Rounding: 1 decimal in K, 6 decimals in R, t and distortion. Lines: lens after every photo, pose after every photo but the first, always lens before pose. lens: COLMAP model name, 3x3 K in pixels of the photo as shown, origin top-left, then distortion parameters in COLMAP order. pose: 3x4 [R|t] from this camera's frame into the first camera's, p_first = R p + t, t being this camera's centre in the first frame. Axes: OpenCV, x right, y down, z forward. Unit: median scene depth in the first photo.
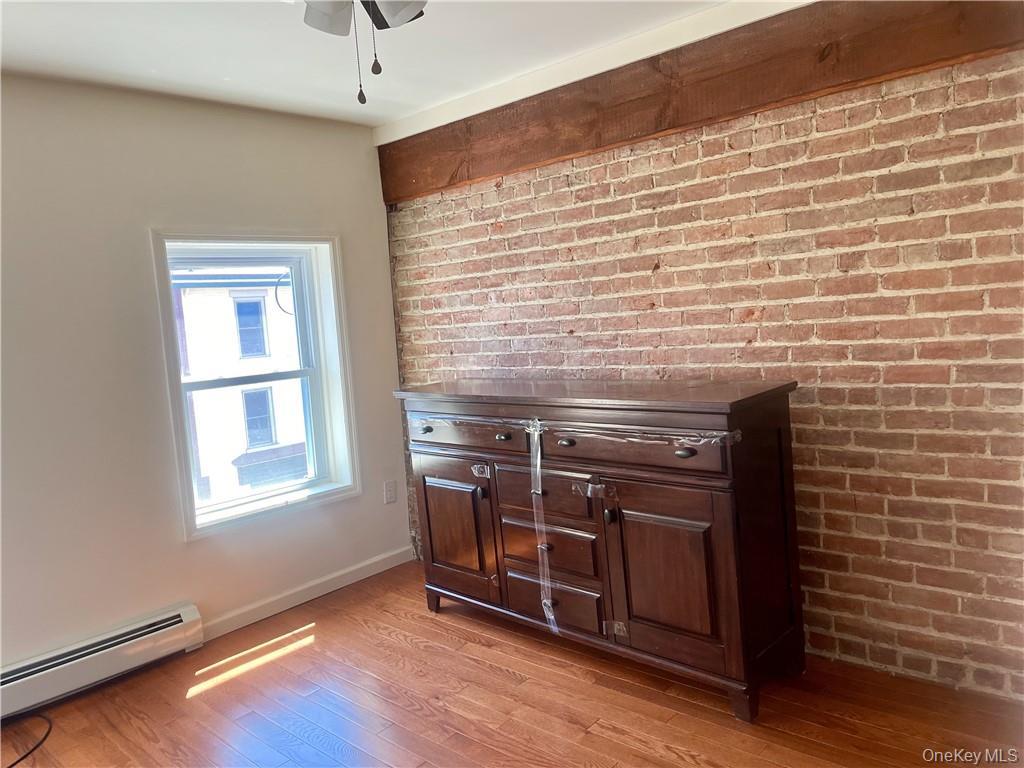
lens RADIAL K [[766.2, 0, 512.0], [0, 766.2, 384.0], [0, 0, 1]] dist [0.035874, -0.005598]
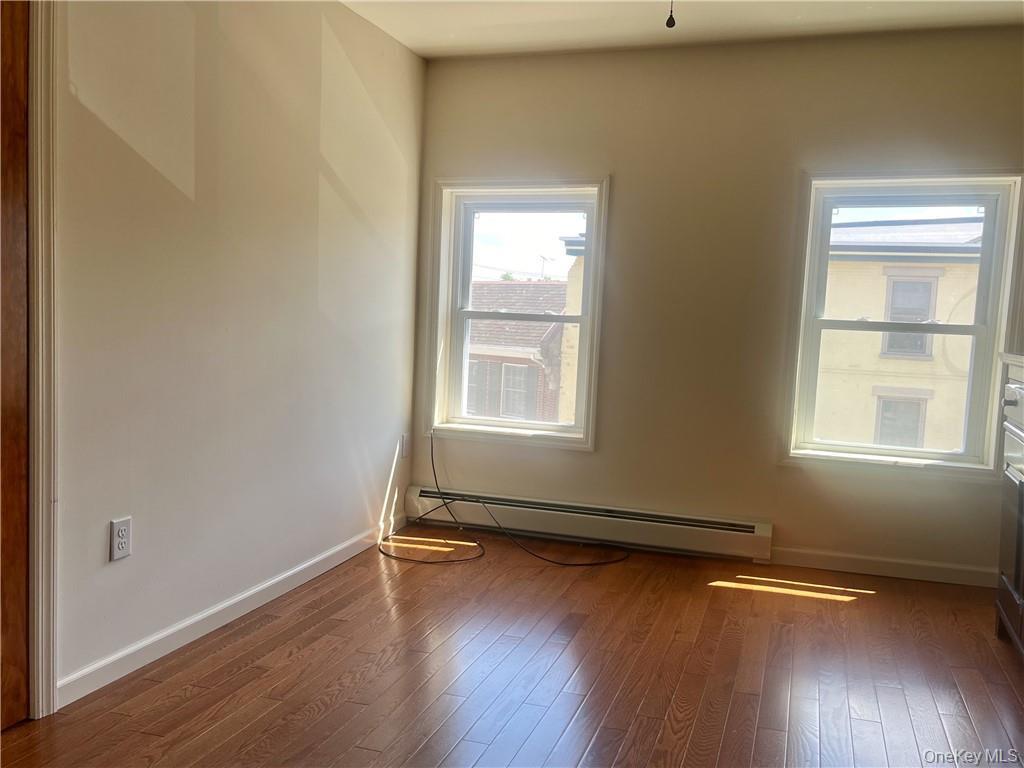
lens RADIAL K [[865.4, 0, 512.0], [0, 865.4, 384.0], [0, 0, 1]] dist [0.039502, -0.007270]
pose [[0.408020, 0.155309, -0.899666, 0.483813], [-0.153320, 0.983086, 0.100175, 0.030221], [0.900007, 0.097064, 0.424931, 0.151328]]
